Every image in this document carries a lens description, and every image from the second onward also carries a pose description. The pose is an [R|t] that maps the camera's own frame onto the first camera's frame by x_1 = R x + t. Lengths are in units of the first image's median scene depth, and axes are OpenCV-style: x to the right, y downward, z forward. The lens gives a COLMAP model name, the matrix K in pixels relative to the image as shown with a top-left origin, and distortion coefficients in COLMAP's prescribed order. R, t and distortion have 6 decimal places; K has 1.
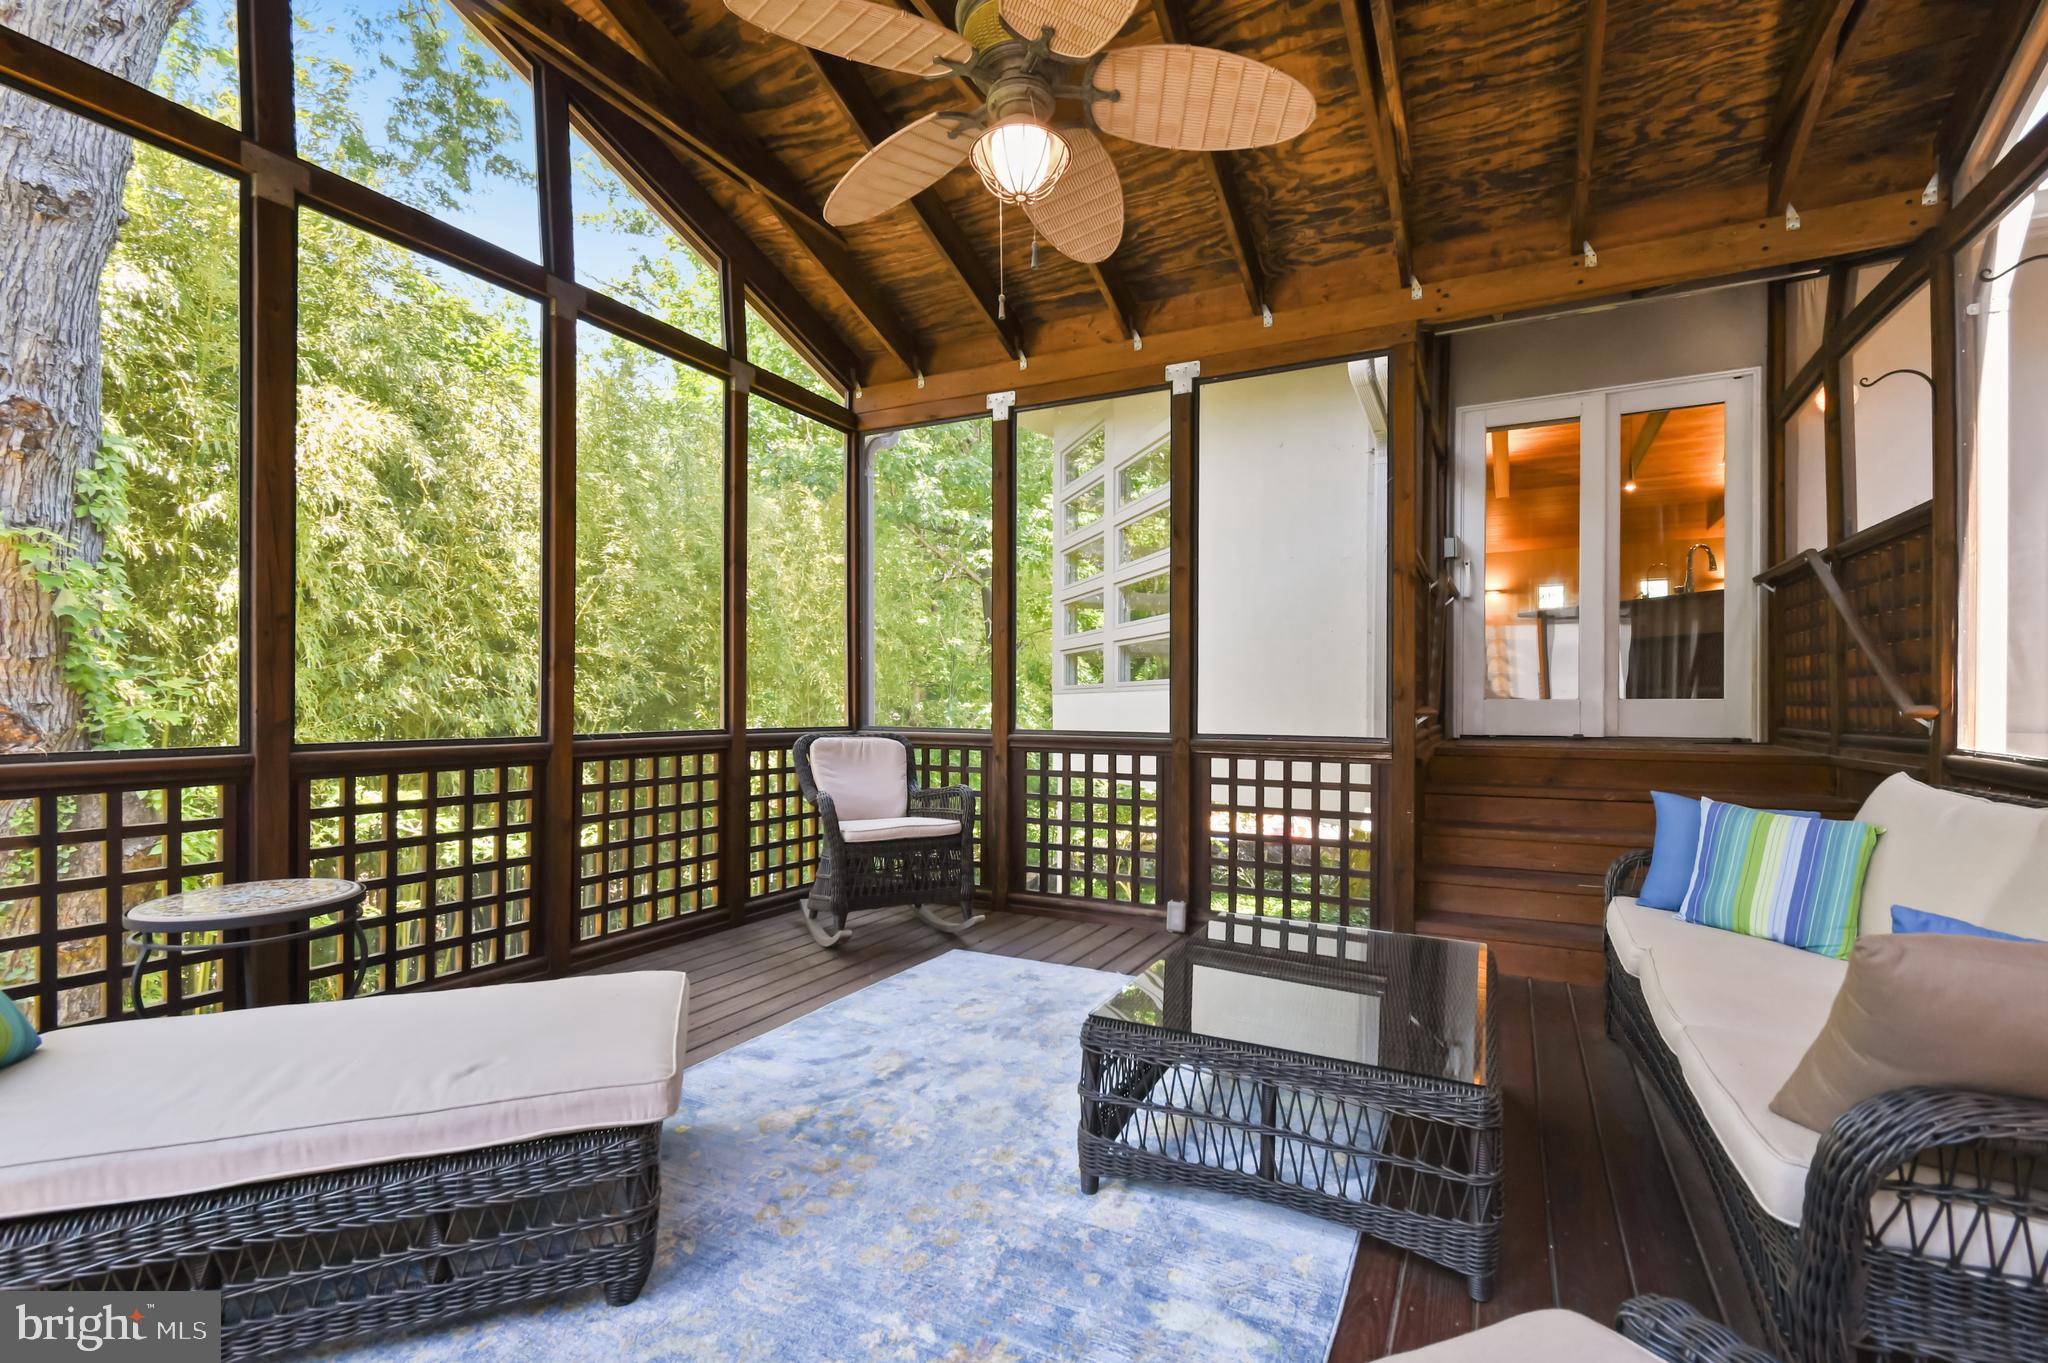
lens RADIAL K [[916.8, 0, 1023.2], [0, 916.8, 693.3], [0, 0, 1]] dist [-0.000044, -0.000616]
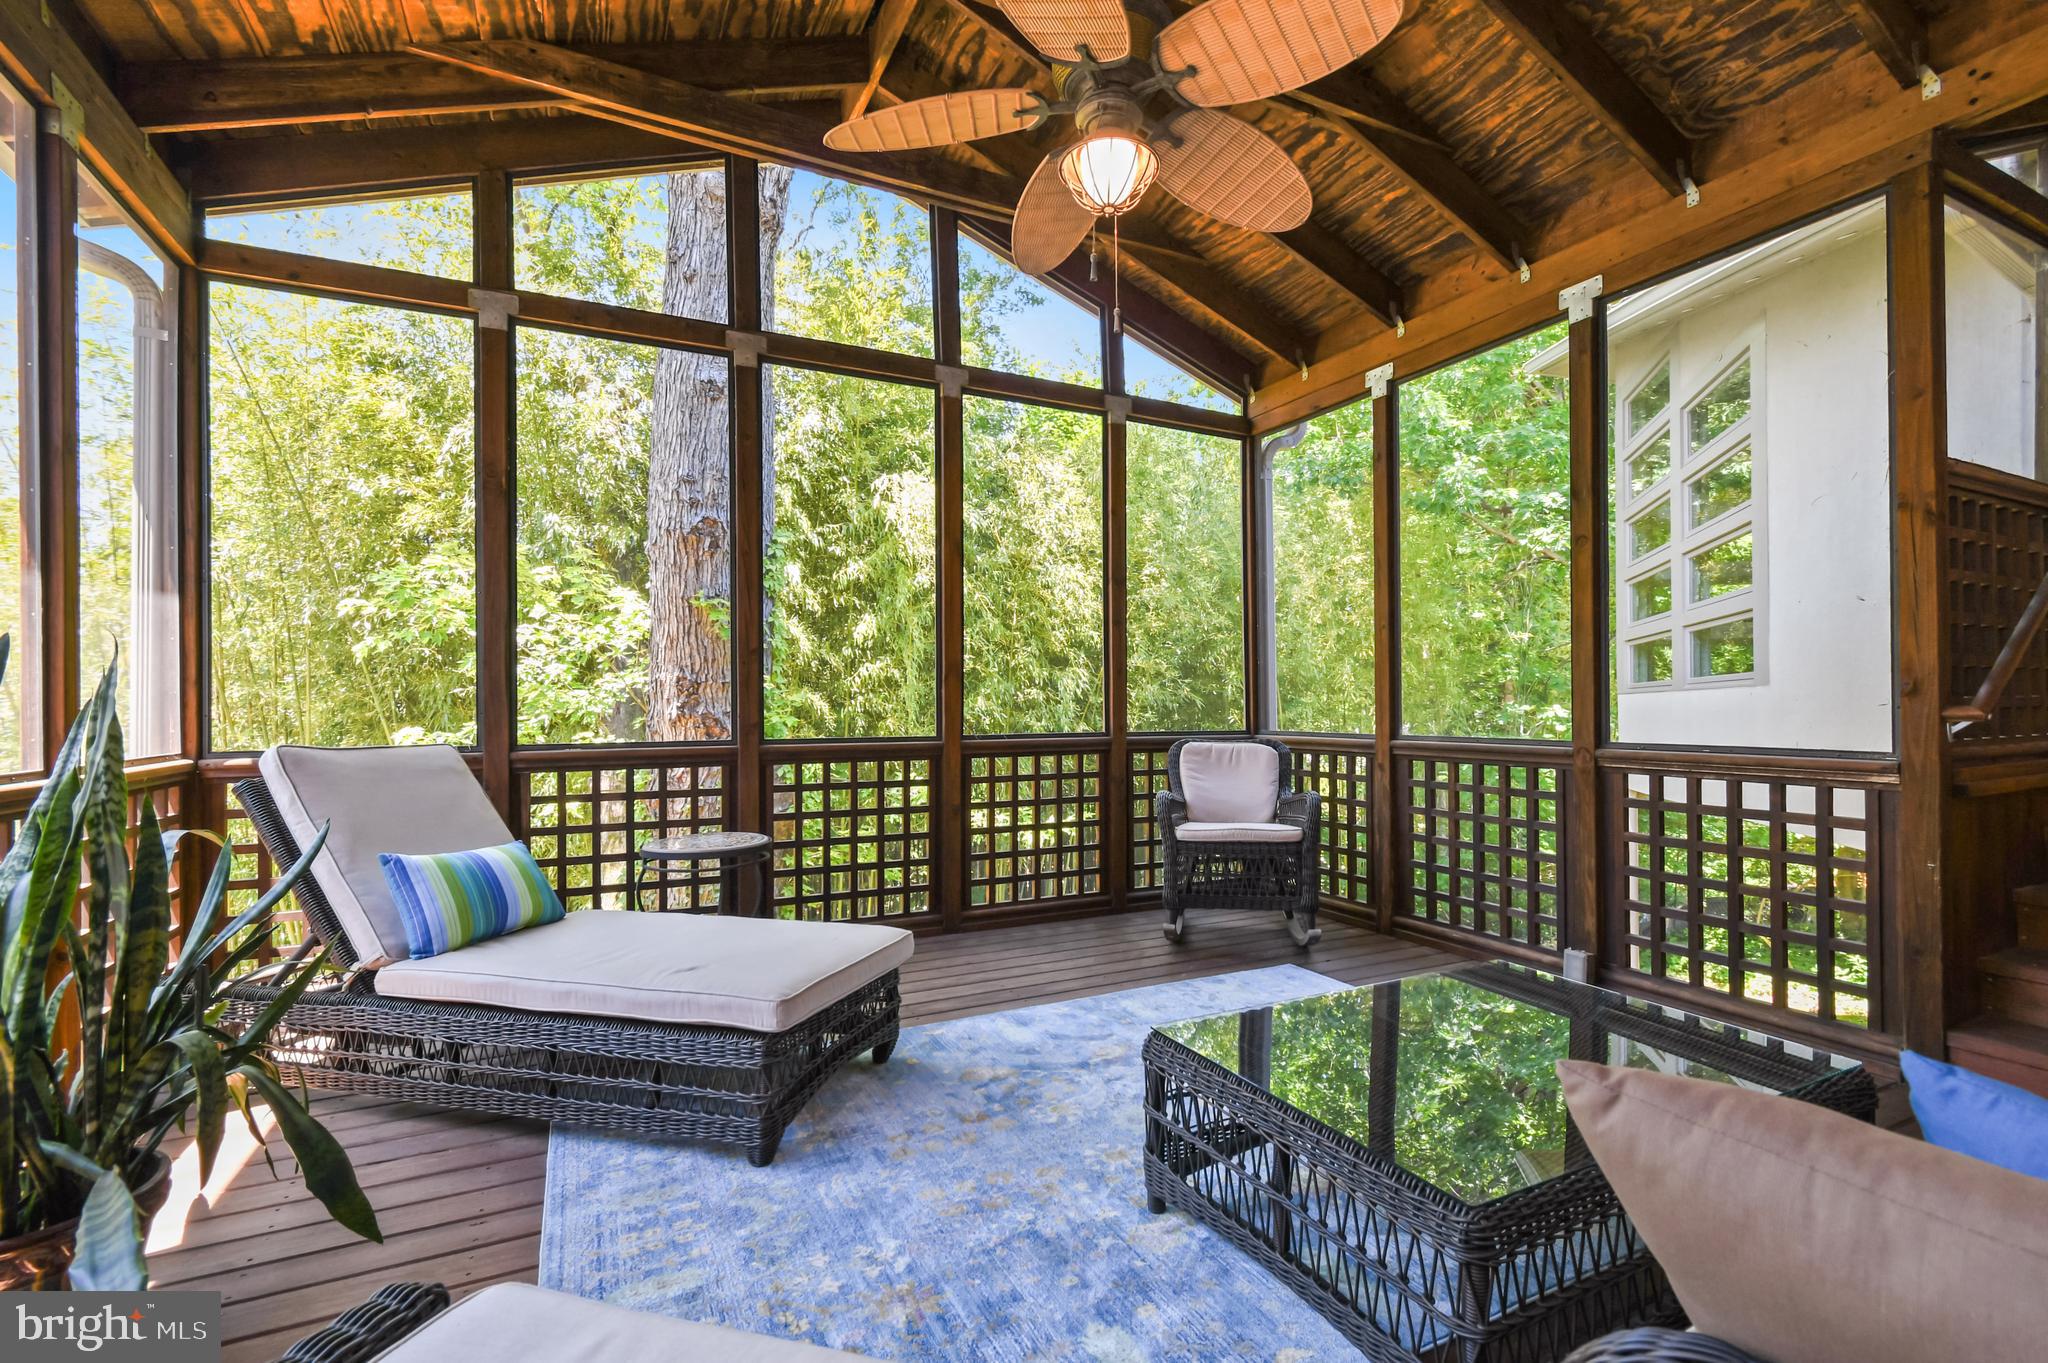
lens RADIAL K [[909.6, 0, 1026.9], [0, 909.6, 690.8], [0, 0, 1]] dist [-0.000185, -0.001435]
pose [[0.804608, -0.018754, -0.593510, 0.251384], [0.013911, 0.999822, -0.012734, 0.002275], [0.593644, 0.001989, 0.804726, 0.066845]]
